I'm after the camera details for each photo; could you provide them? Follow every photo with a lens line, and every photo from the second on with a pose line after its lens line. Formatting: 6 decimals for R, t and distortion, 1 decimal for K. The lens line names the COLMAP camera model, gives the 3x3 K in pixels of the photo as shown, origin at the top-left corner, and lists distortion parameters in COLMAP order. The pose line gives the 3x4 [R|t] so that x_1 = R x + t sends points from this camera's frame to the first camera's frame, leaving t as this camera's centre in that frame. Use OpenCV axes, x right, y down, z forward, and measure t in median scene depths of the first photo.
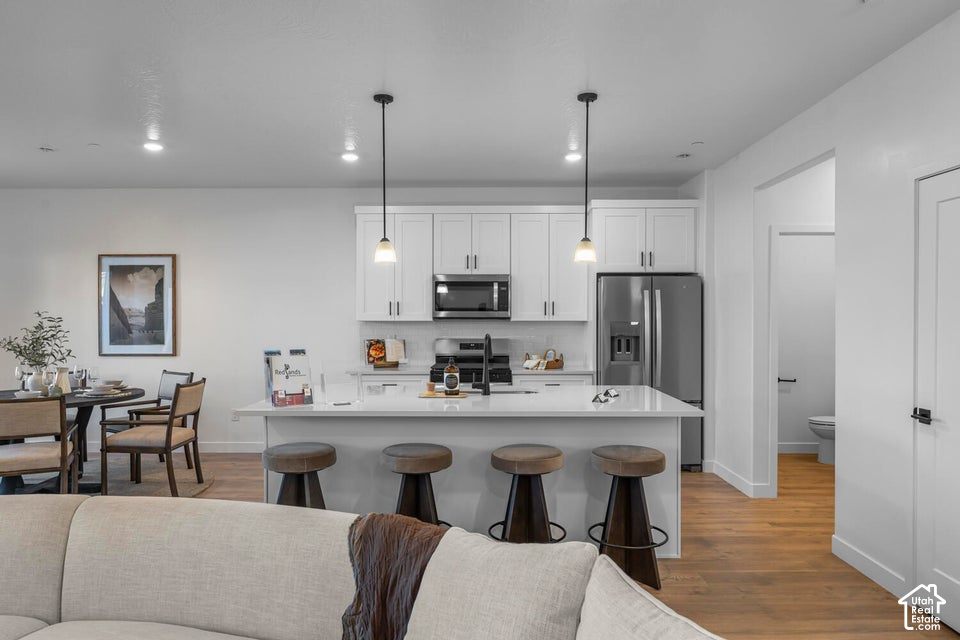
lens RADIAL K [[642.9, 0, 480.0], [0, 642.9, 320.0], [0, 0, 1]] dist [-0.001727, 0.000675]
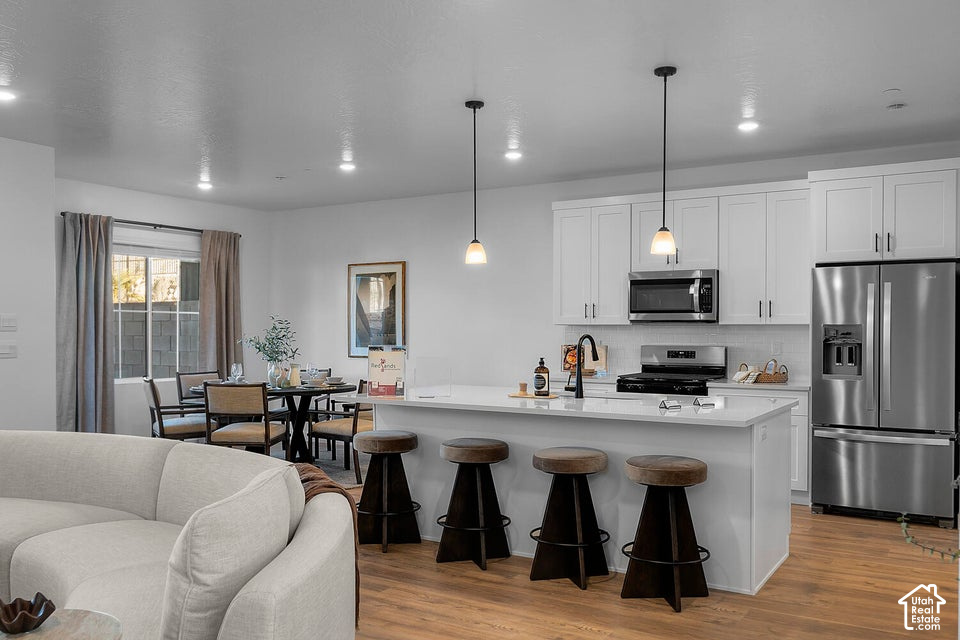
lens RADIAL K [[811.7, 0, 479.3], [0, 811.7, 335.6], [0, 0, 1]] dist [-0.006187, 0.000203]
pose [[0.854833, 0.005936, -0.518870, 0.340717], [-0.004055, 0.999980, 0.004760, 0.012676], [0.518888, -0.001965, 0.854840, -0.068647]]
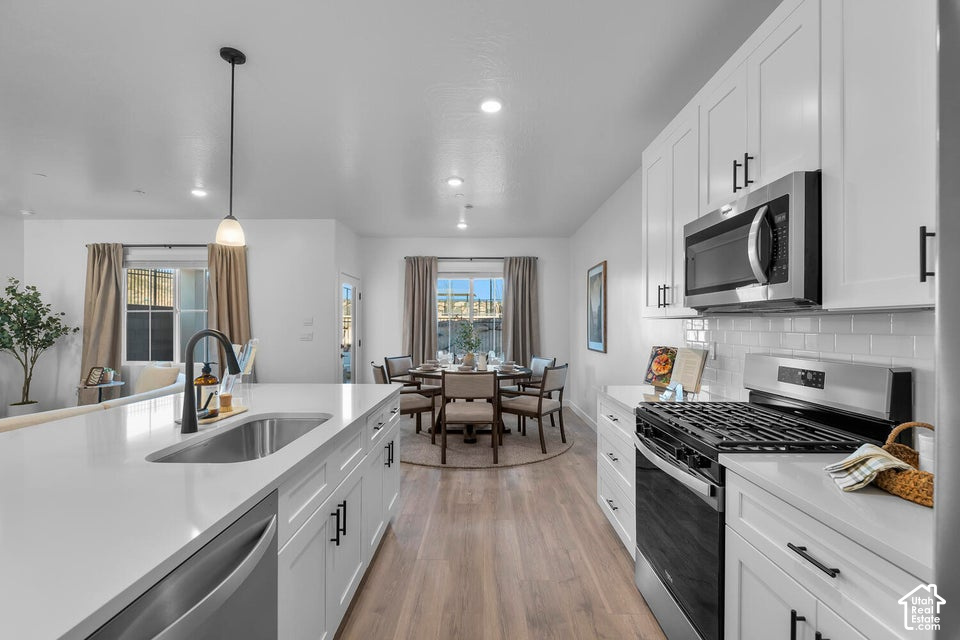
lens RADIAL K [[426.0, 0, 480.0], [0, 426.0, 320.0], [0, 0, 1]] dist [0.021370, 0.000021]
pose [[0.001468, -0.012721, -0.999918, 0.275729], [-0.008611, 0.999882, -0.012733, 0.011198], [0.999962, 0.008629, 0.001358, 0.854026]]
